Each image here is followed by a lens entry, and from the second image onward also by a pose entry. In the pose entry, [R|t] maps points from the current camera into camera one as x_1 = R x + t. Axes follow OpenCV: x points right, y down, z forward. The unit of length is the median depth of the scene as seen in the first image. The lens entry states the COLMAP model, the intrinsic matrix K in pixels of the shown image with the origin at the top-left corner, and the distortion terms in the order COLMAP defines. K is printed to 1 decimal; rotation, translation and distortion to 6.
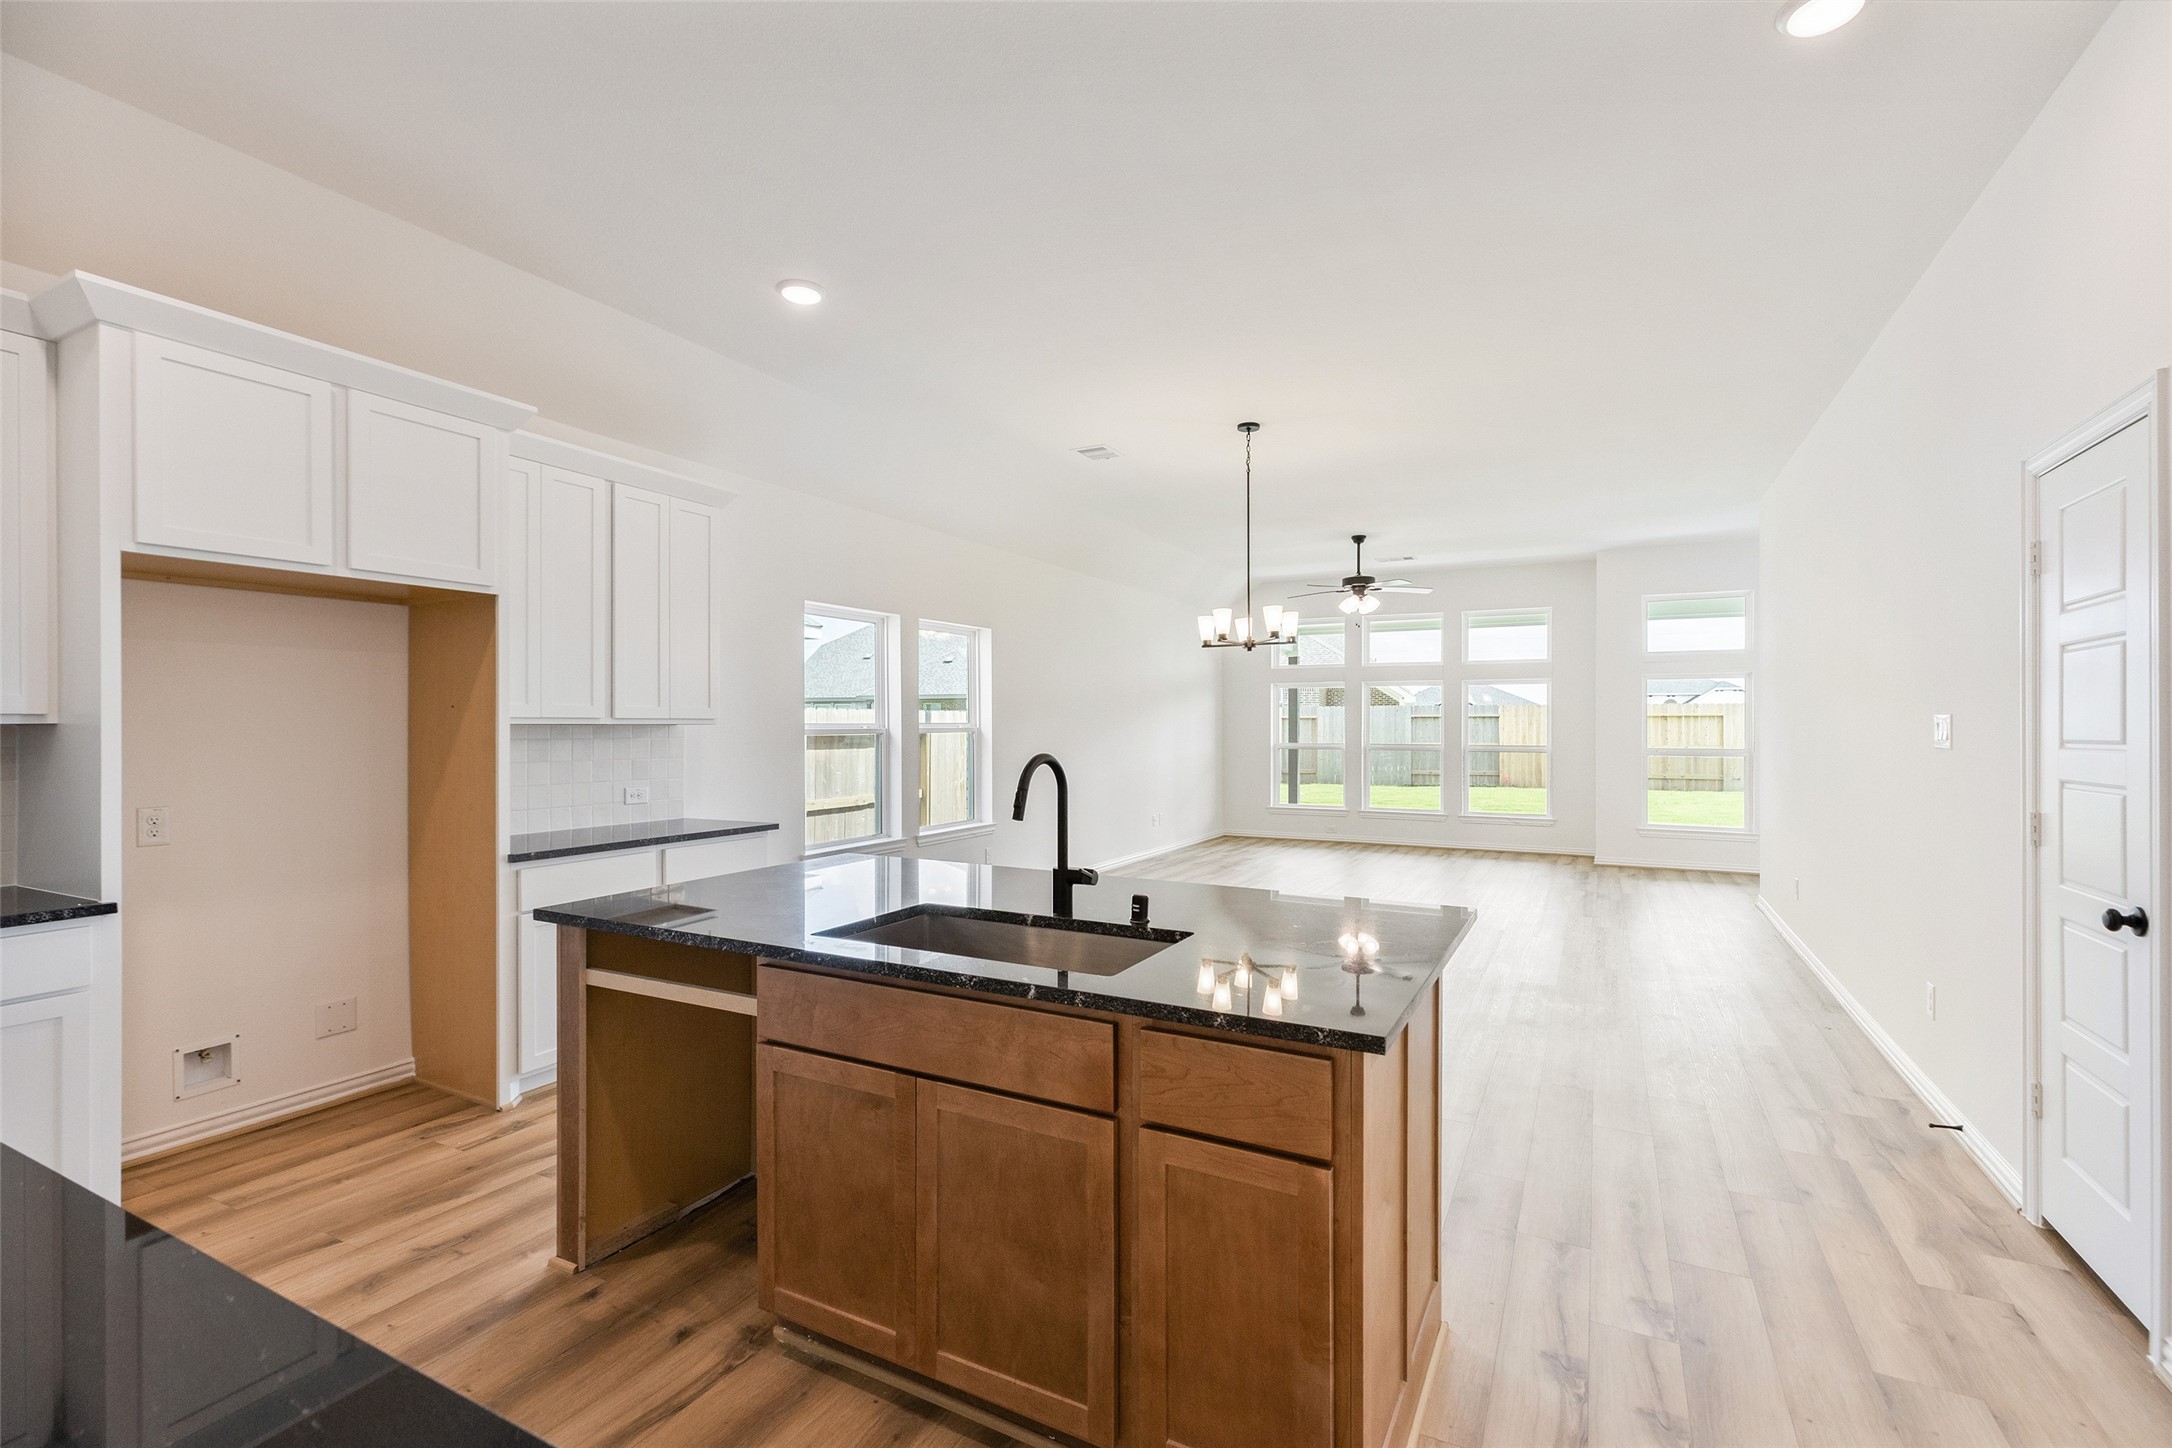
lens RADIAL K [[984.7, 0, 1086.3], [0, 984.7, 723.8], [0, 0, 1]] dist [0.007008, -0.000434]
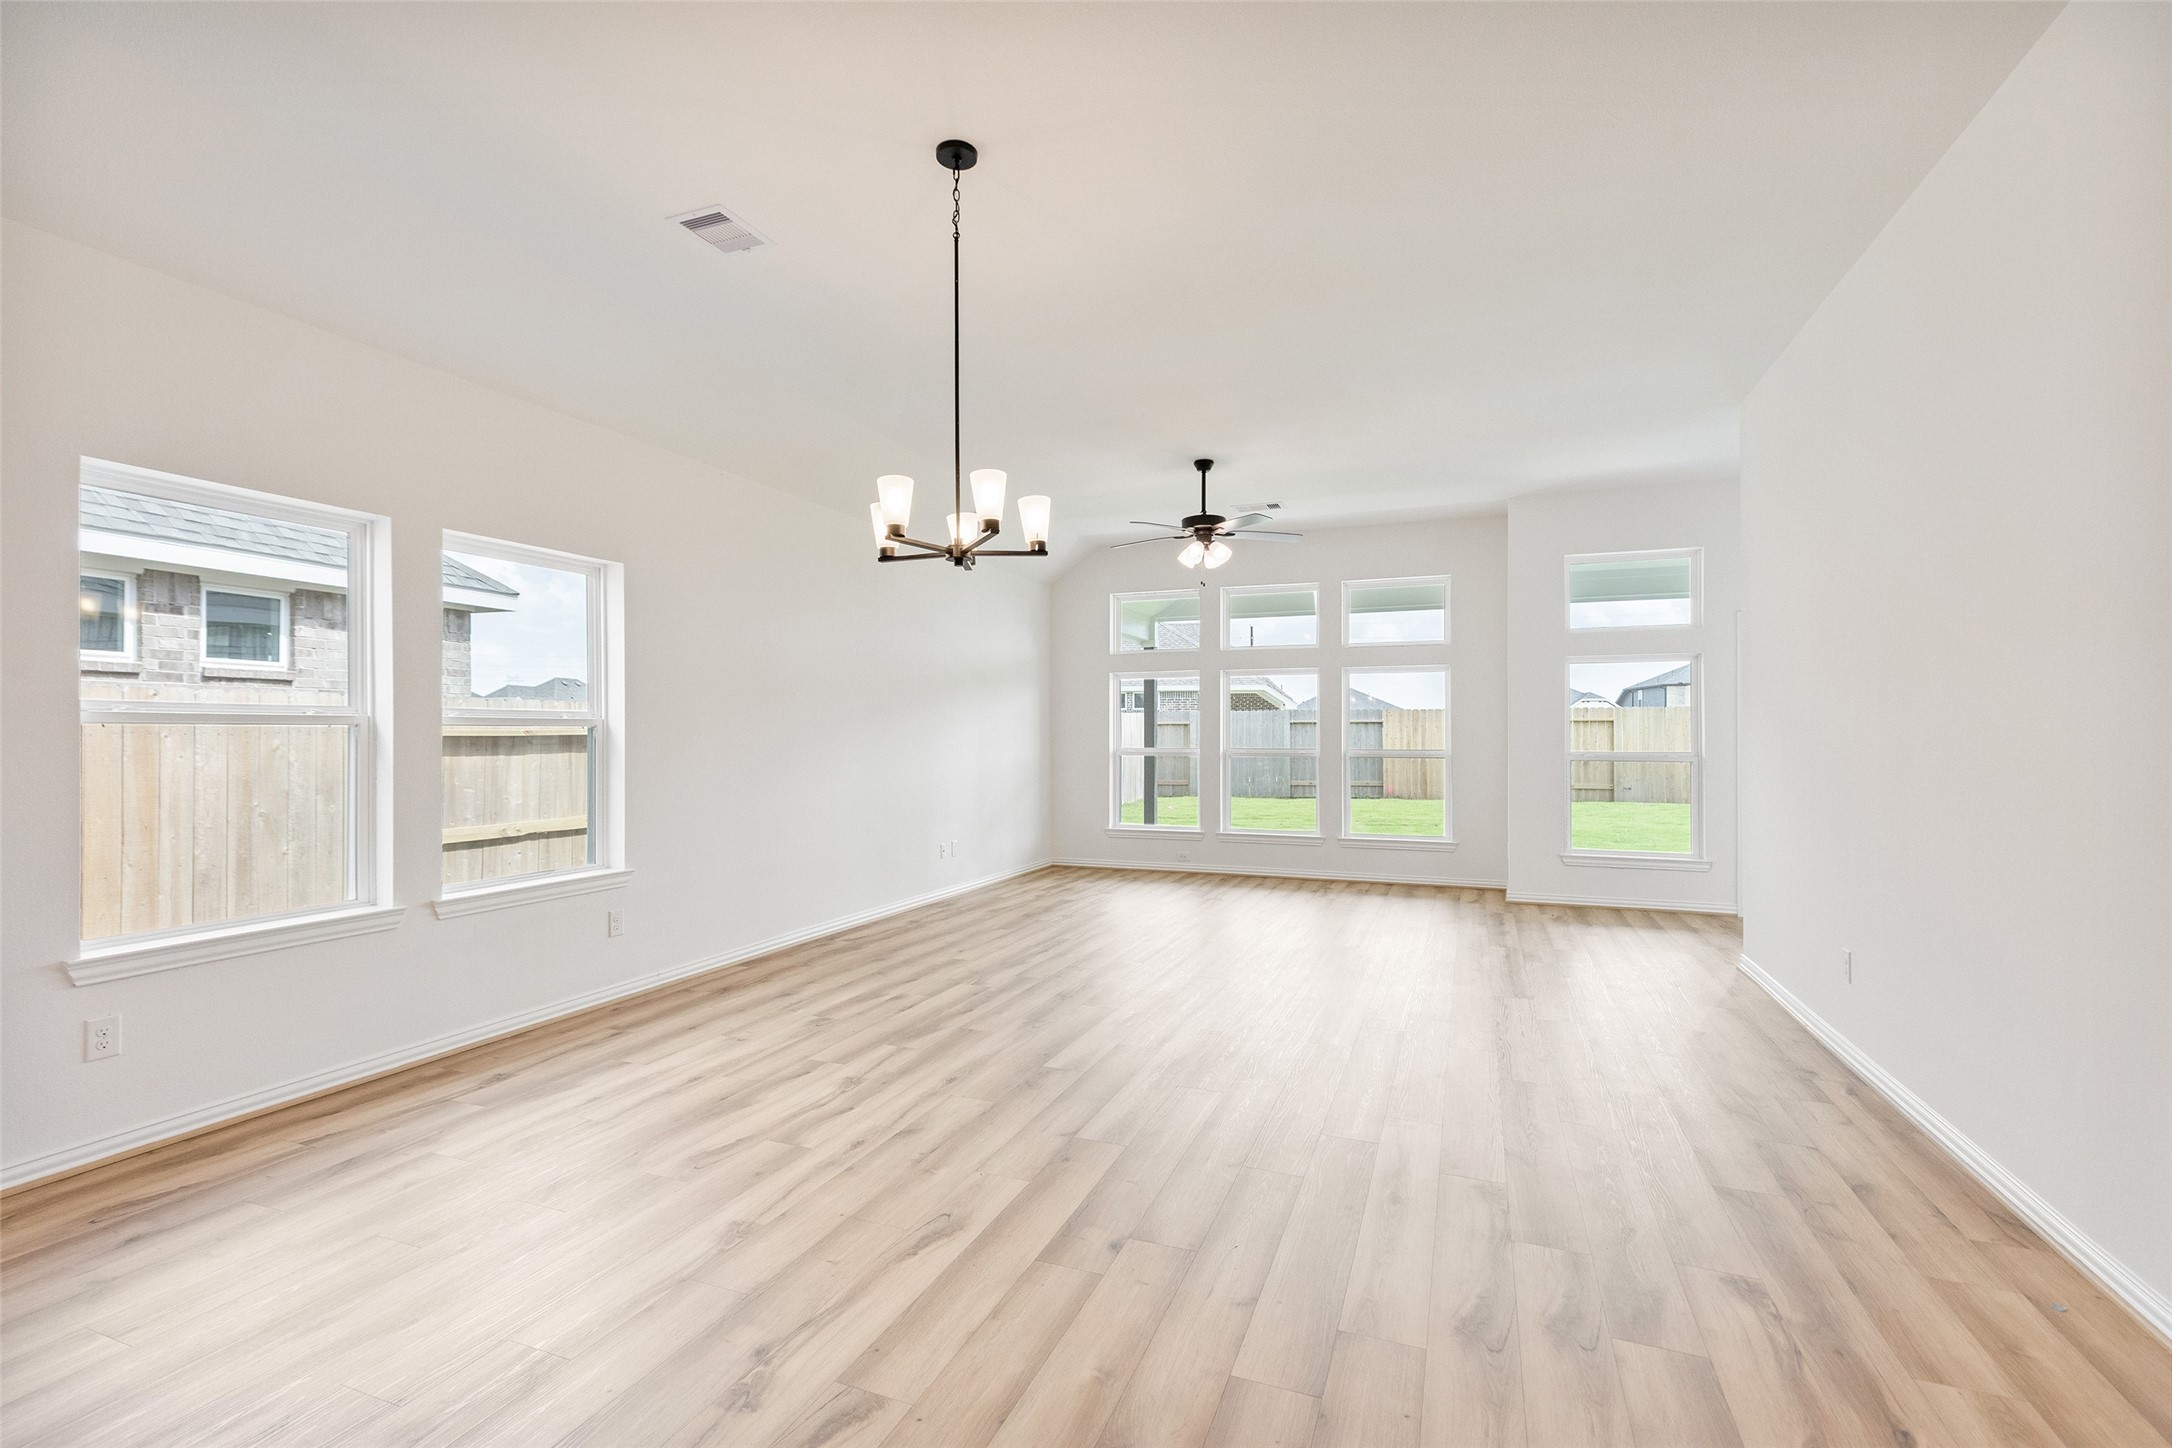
lens RADIAL K [[984.7, 0, 1076.7], [0, 984.7, 730.0], [0, 0, 1]] dist [0.007008, -0.000434]
pose [[0.995108, -0.000028, 0.098795, 0.093225], [0.000556, 0.999986, -0.005325, 0.010318], [-0.098794, 0.005354, 0.995094, 0.239379]]
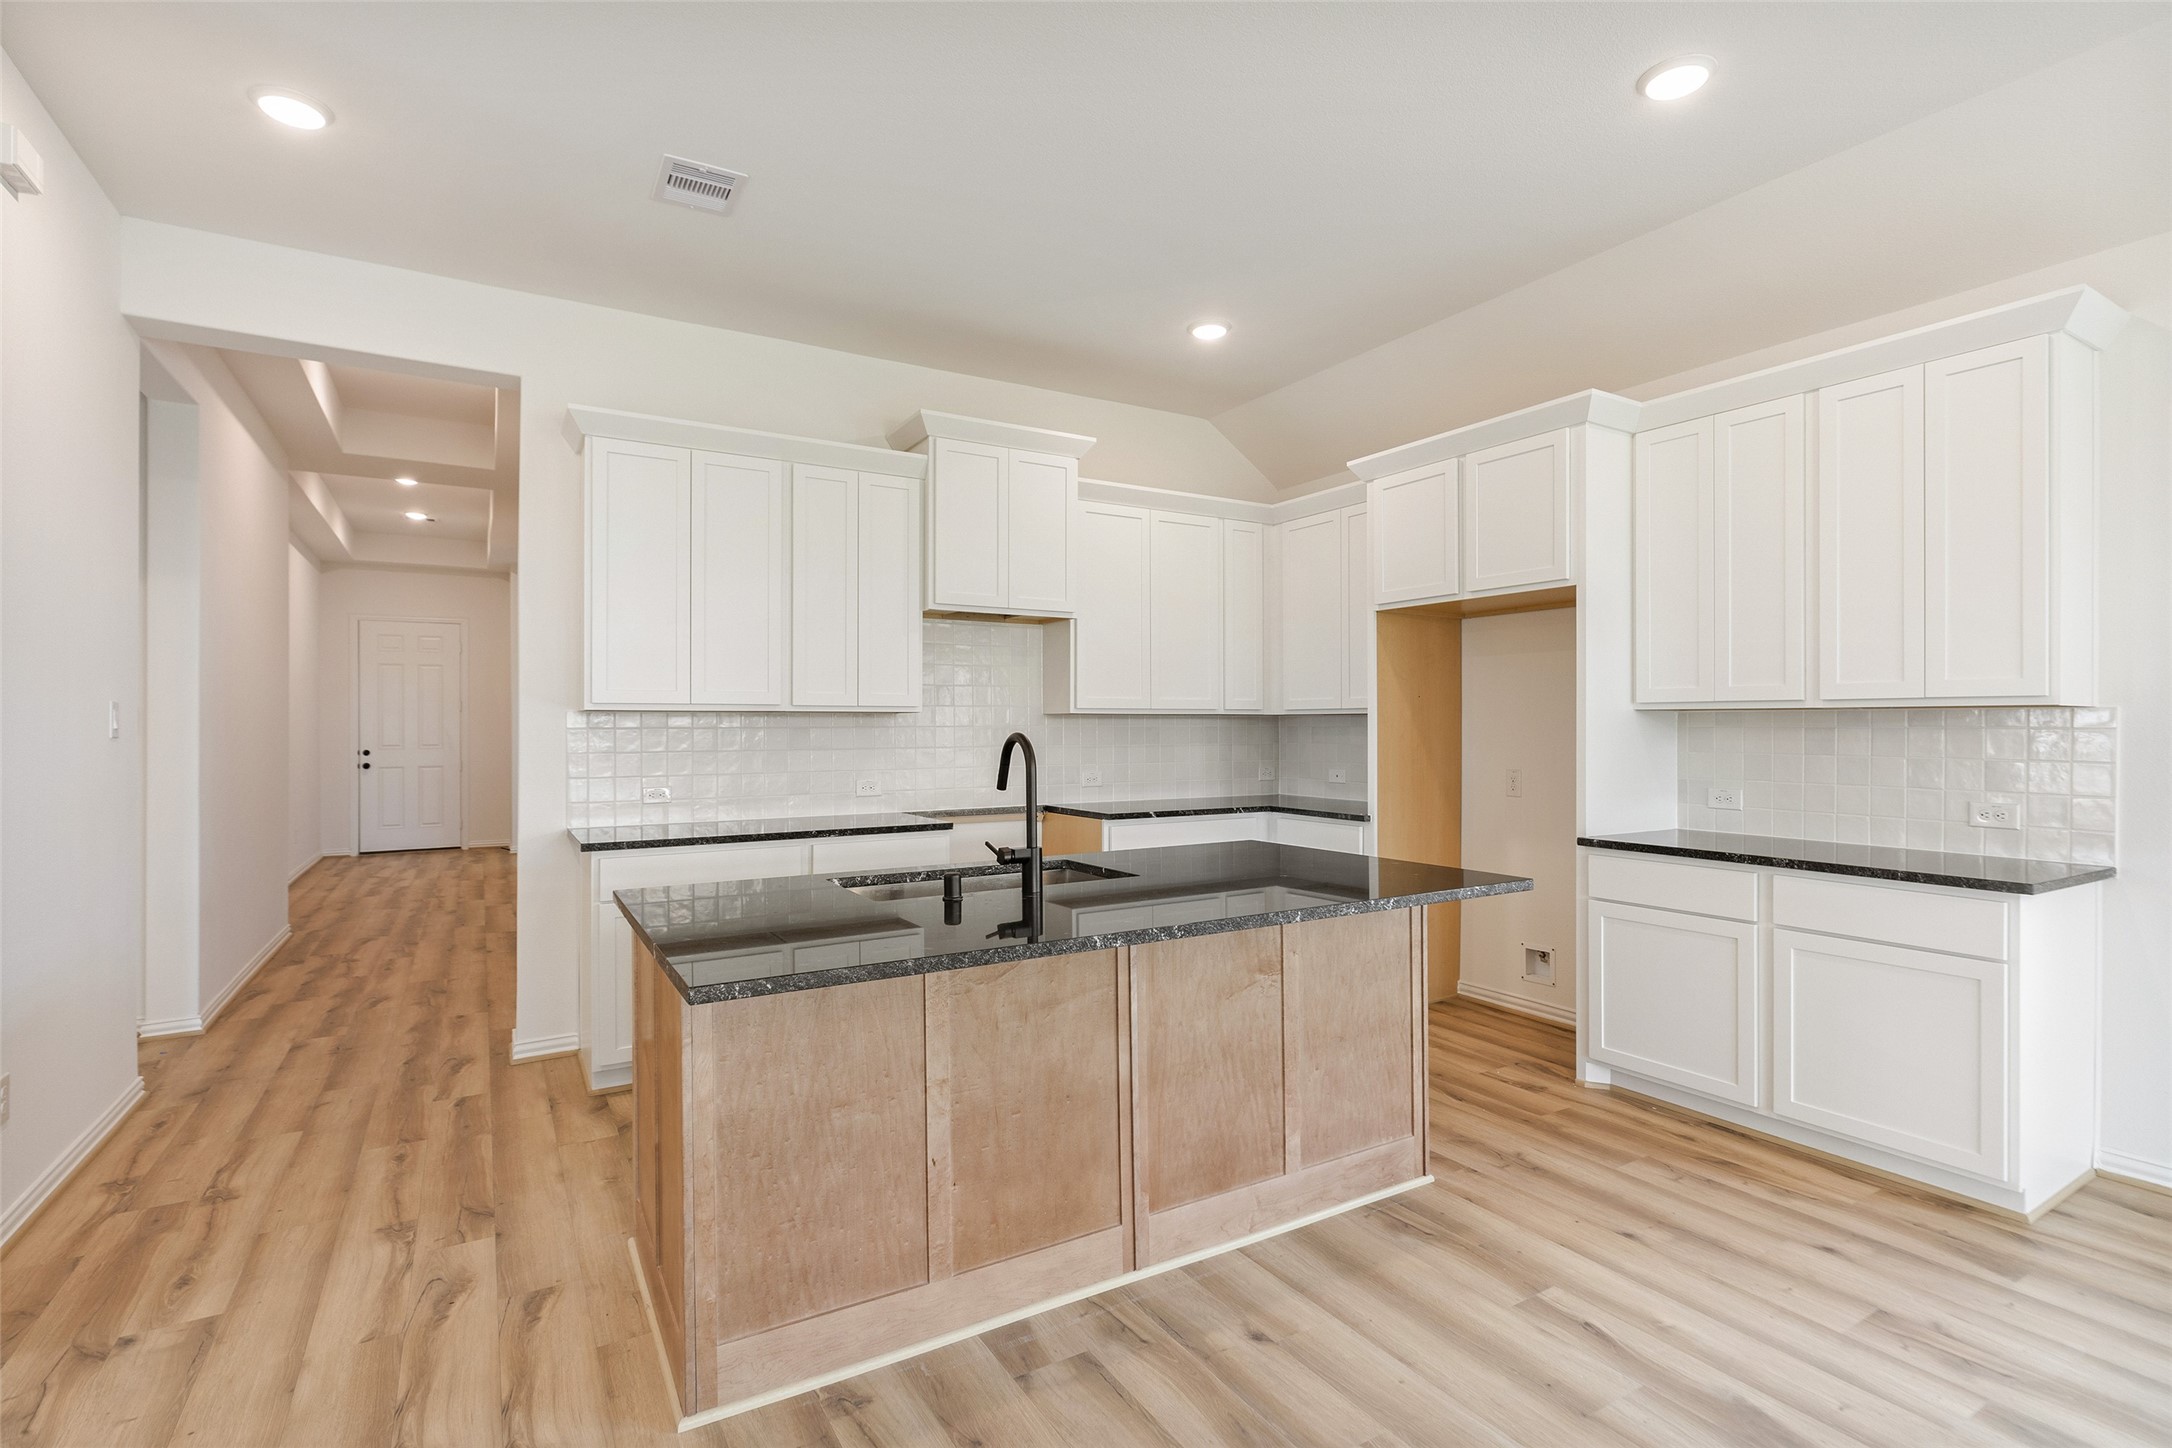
lens RADIAL K [[1032.2, 0, 1087.9], [0, 1032.2, 726.9], [0, 0, 1]] dist [-0.000609, 0.000000]
pose [[-0.523096, 0.003544, -0.852266, 0.660882], [0.001226, 0.999993, 0.003405, 0.015502], [0.852273, 0.000736, -0.523097, 1.251497]]
